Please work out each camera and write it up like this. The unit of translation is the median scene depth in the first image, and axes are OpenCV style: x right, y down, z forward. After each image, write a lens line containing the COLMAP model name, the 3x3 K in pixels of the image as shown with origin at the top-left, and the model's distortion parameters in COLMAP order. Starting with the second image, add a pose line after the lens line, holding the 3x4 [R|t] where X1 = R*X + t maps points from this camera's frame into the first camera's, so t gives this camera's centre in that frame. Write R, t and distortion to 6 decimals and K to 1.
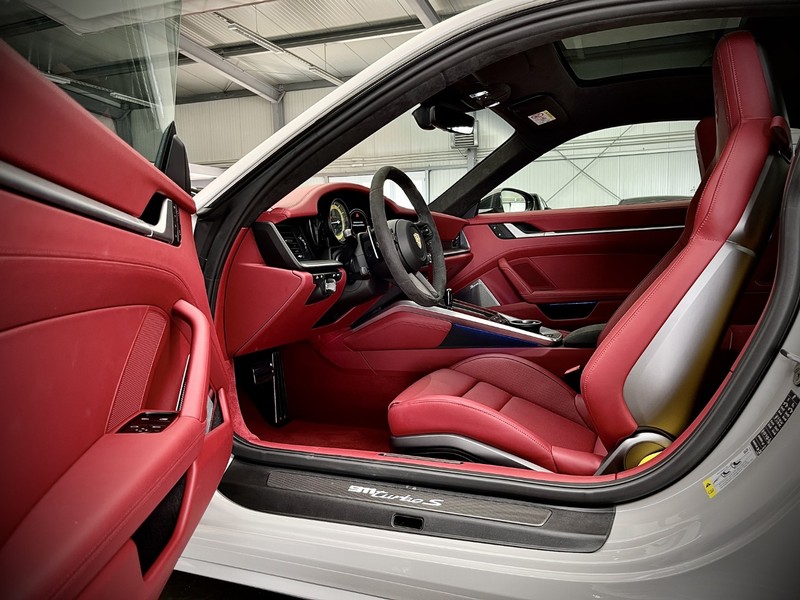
lens RADIAL K [[605.7, 0, 404.5], [0, 605.7, 312.4], [0, 0, 1]] dist [0.076537, -0.120549]
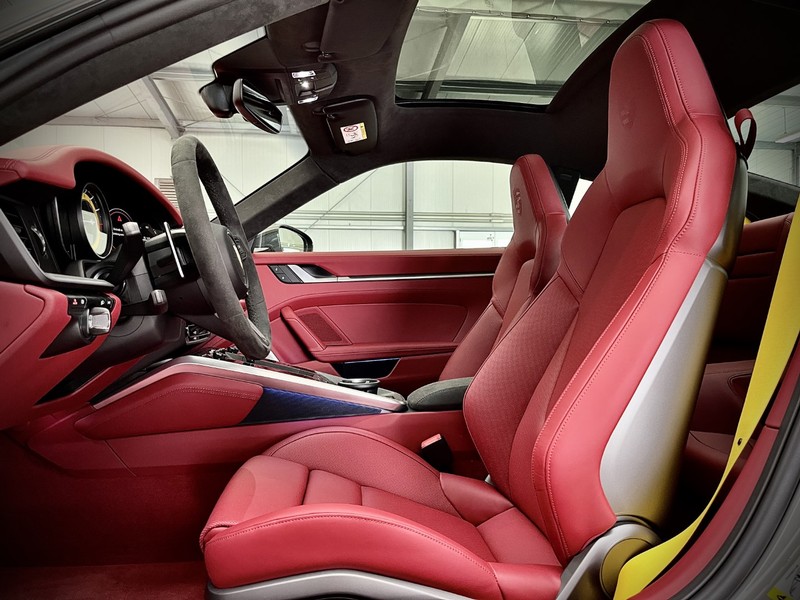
lens RADIAL K [[605.7, 0, 404.5], [0, 605.7, 312.4], [0, 0, 1]] dist [0.076537, -0.120549]
pose [[0.885571, 0.015878, 0.464233, -0.101989], [0.038080, 0.993570, -0.106624, 0.013233], [-0.462941, 0.112101, 0.879272, 0.301353]]
